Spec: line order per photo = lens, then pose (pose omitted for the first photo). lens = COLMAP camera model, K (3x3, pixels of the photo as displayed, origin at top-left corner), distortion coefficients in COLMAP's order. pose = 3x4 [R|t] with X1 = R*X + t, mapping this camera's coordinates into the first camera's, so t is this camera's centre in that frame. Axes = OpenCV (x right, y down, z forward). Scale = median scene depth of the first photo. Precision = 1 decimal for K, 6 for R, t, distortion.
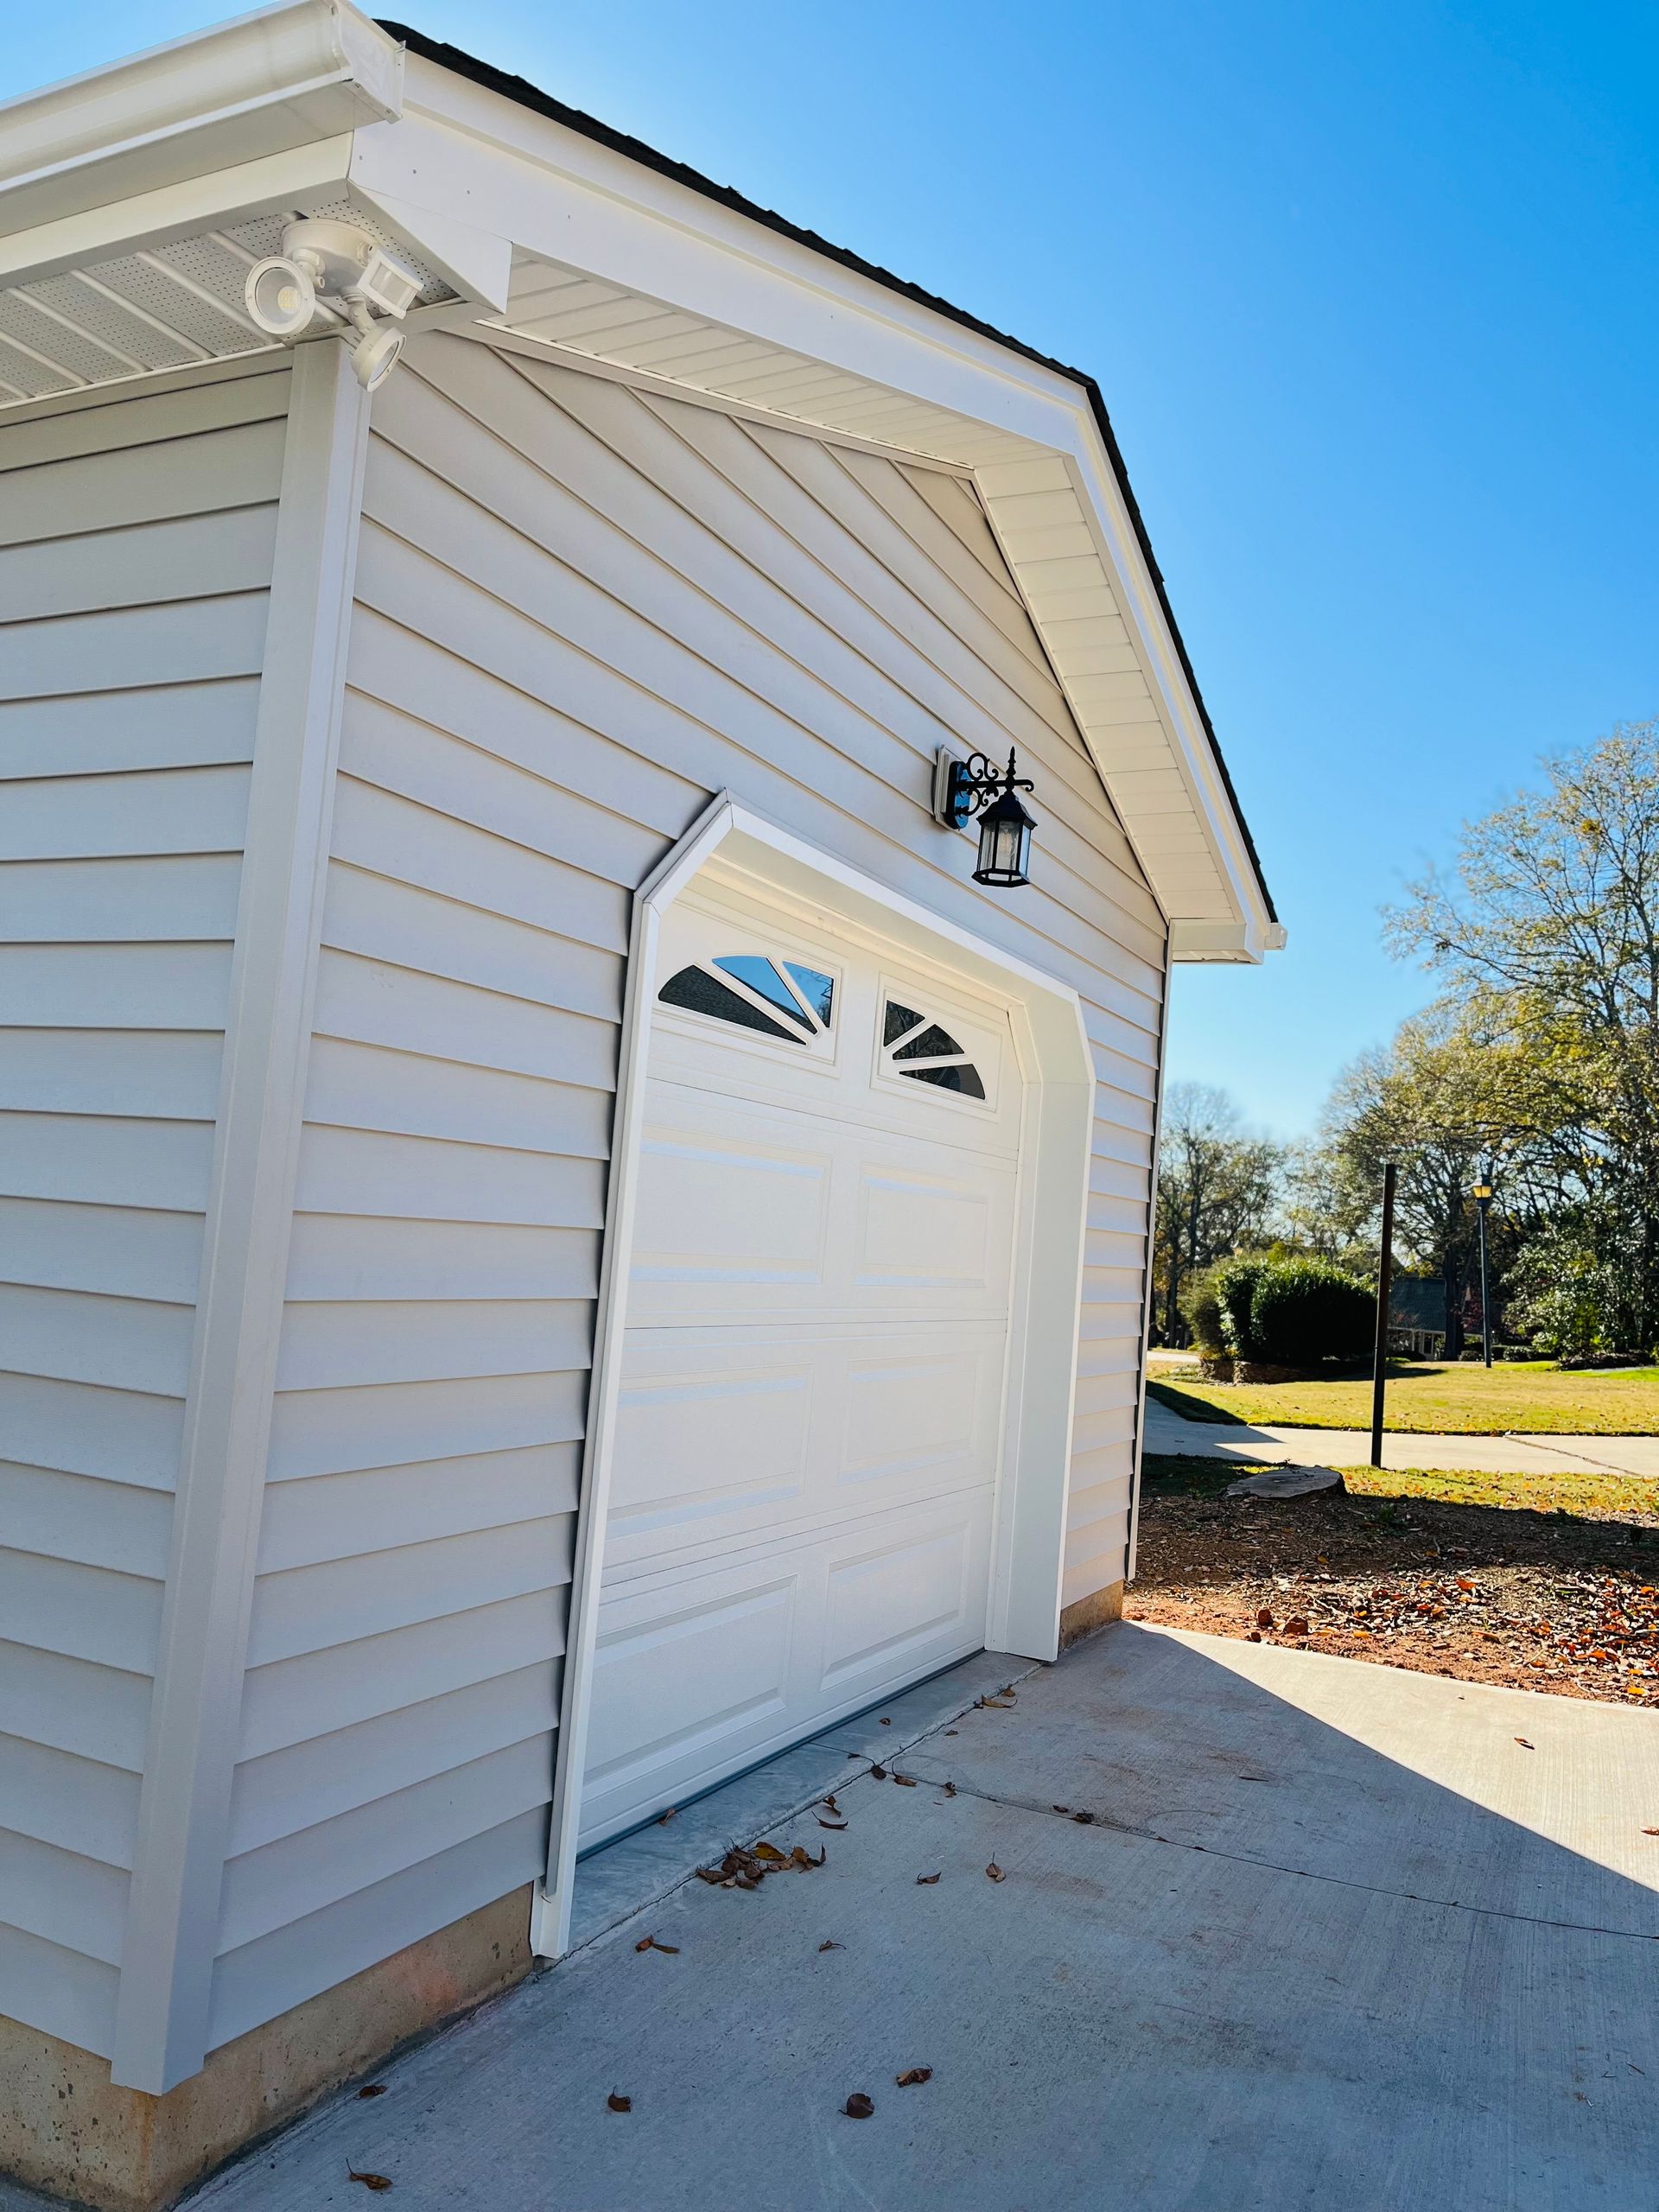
lens RADIAL K [[1624.3, 0, 836.3], [0, 1624.3, 1116.4], [0, 0, 1]] dist [0.047088, -0.089715]
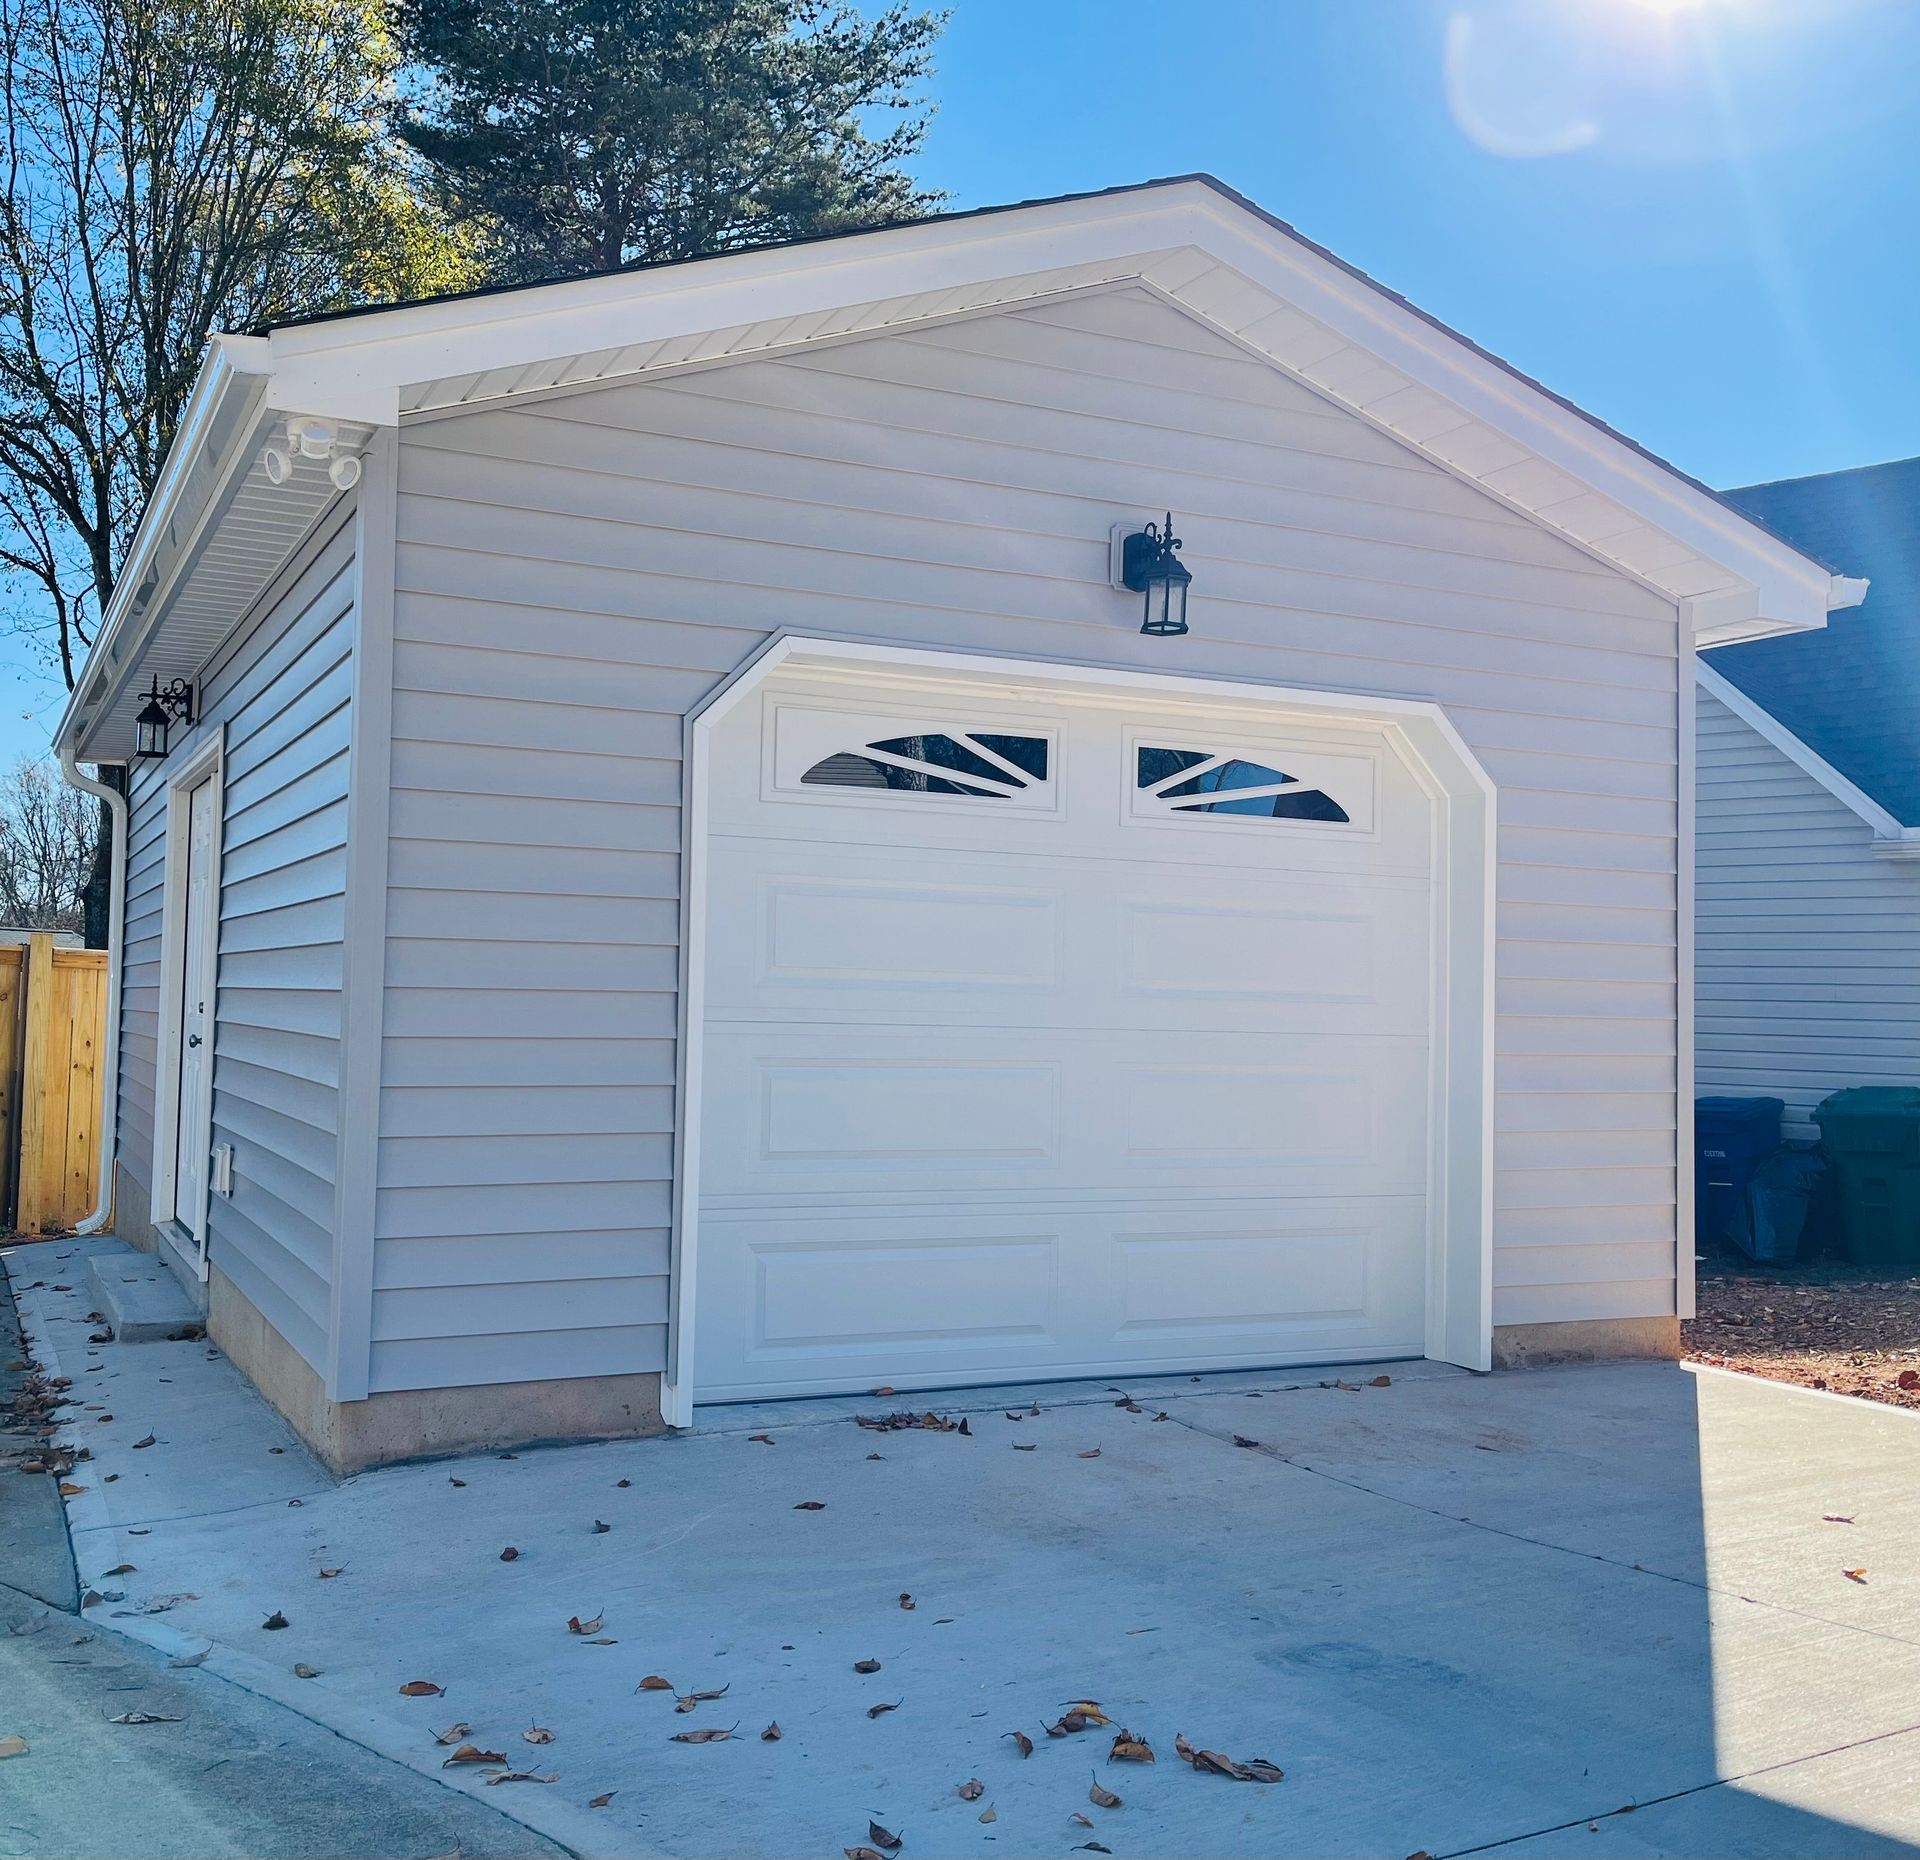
lens RADIAL K [[1954.2, 0, 960.0], [0, 1954.2, 930.0], [0, 0, 1]] dist [-0.005498, -0.000746]
pose [[0.784979, -0.090248, -0.612914, 0.815452], [0.088605, 0.995517, -0.033105, 0.096698], [0.613154, -0.028321, 0.789456, -0.174874]]
